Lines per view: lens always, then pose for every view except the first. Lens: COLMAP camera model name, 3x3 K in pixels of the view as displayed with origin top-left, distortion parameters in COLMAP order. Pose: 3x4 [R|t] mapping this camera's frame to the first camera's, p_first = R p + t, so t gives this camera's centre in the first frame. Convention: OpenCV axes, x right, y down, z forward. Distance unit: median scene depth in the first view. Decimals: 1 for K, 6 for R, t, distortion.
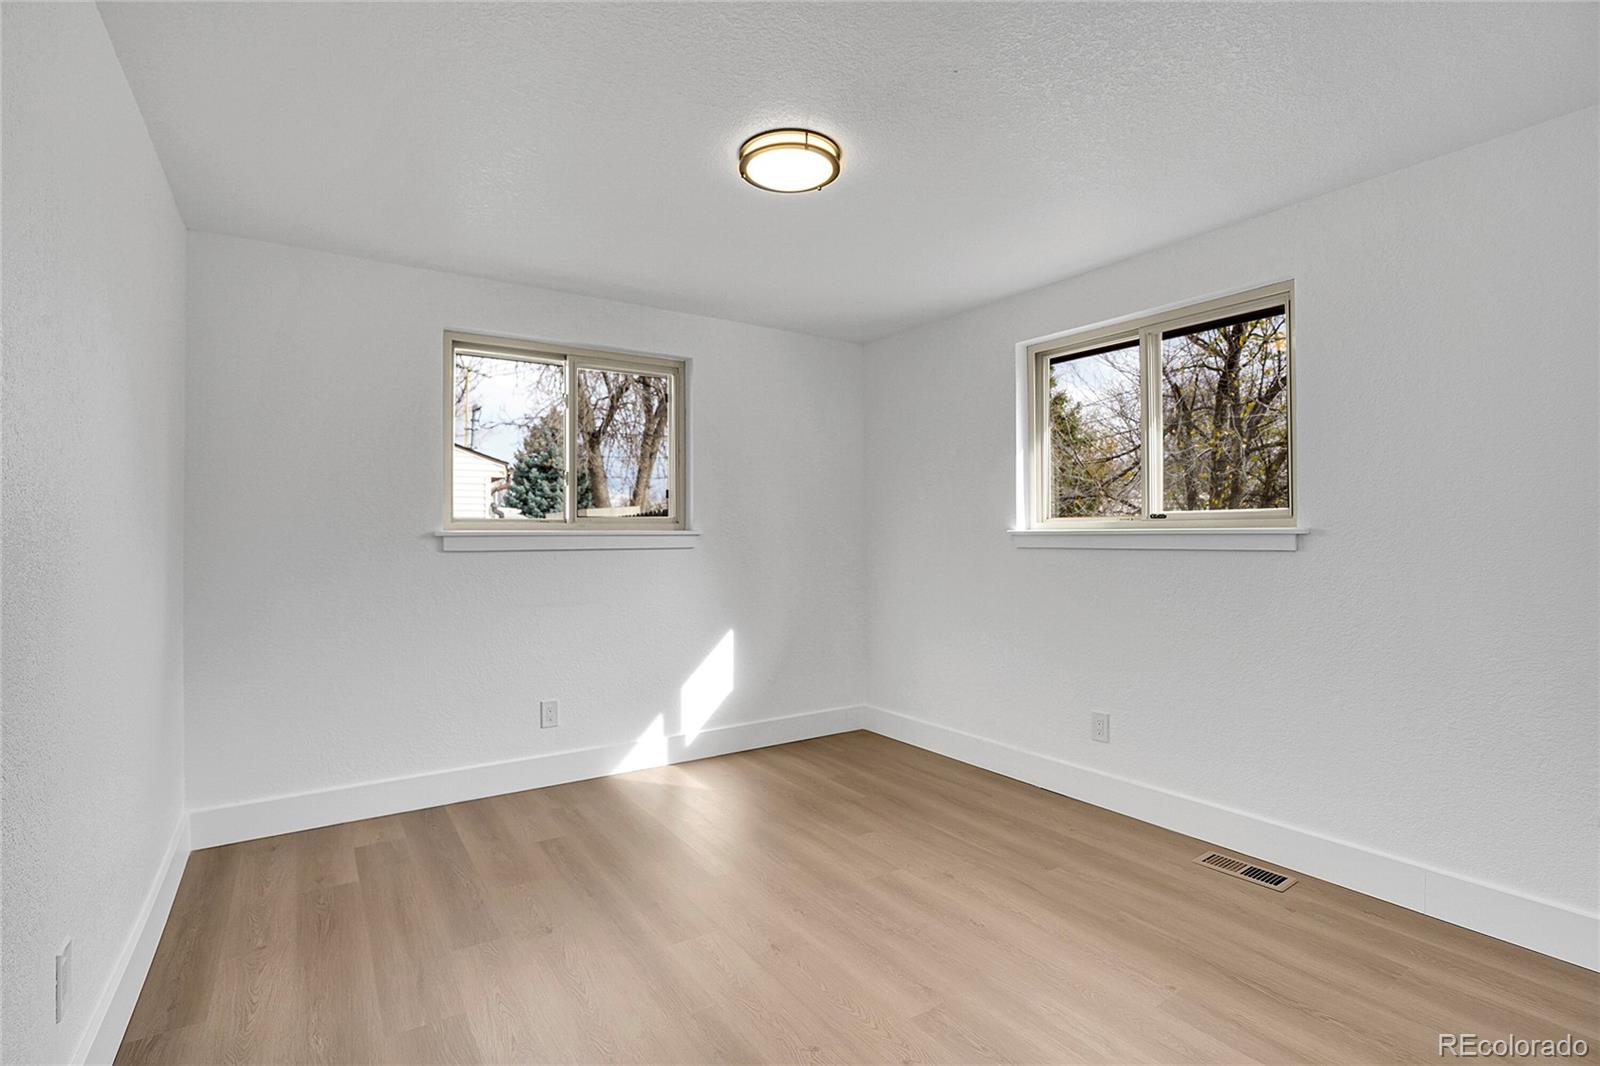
lens RADIAL K [[742.6, 0, 784.9], [0, 742.6, 530.4], [0, 0, 1]] dist [-0.041459, 0.004823]
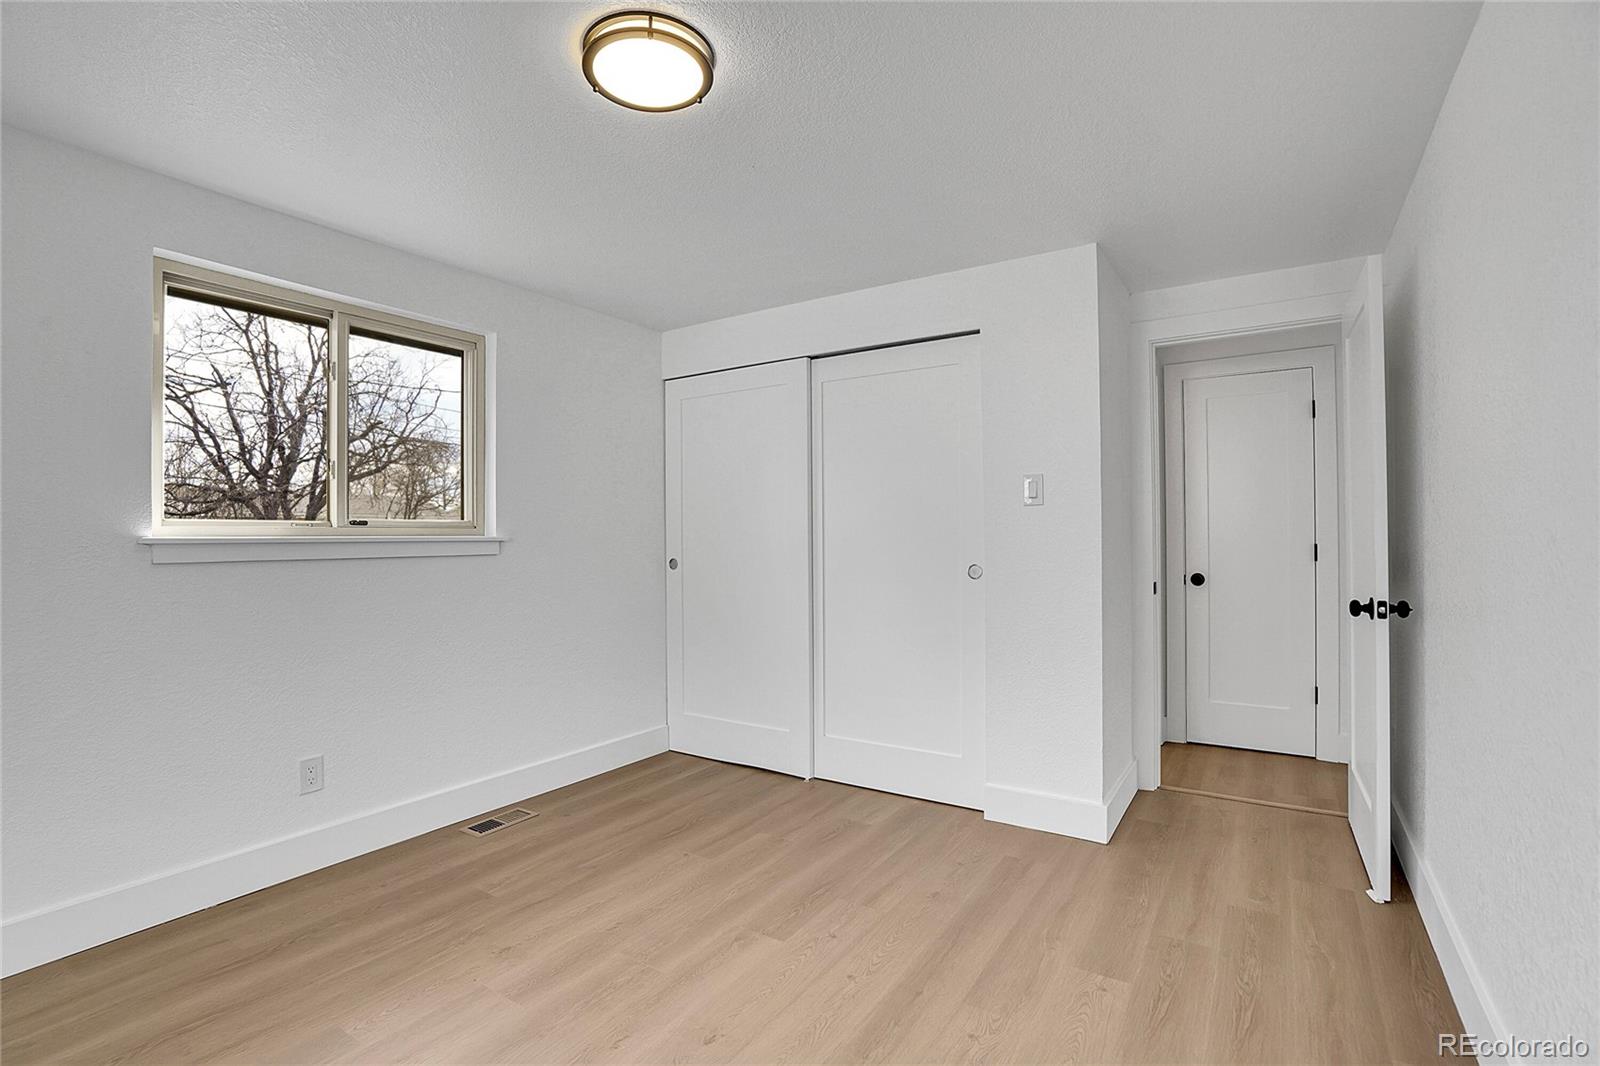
lens RADIAL K [[742.6, 0, 785.8], [0, 742.6, 537.3], [0, 0, 1]] dist [-0.041459, 0.004823]
pose [[-0.394652, 0.007746, 0.918798, -0.649153], [0.002127, 0.999969, -0.007516, 0.008334], [-0.918828, -0.001012, -0.394656, 1.009181]]
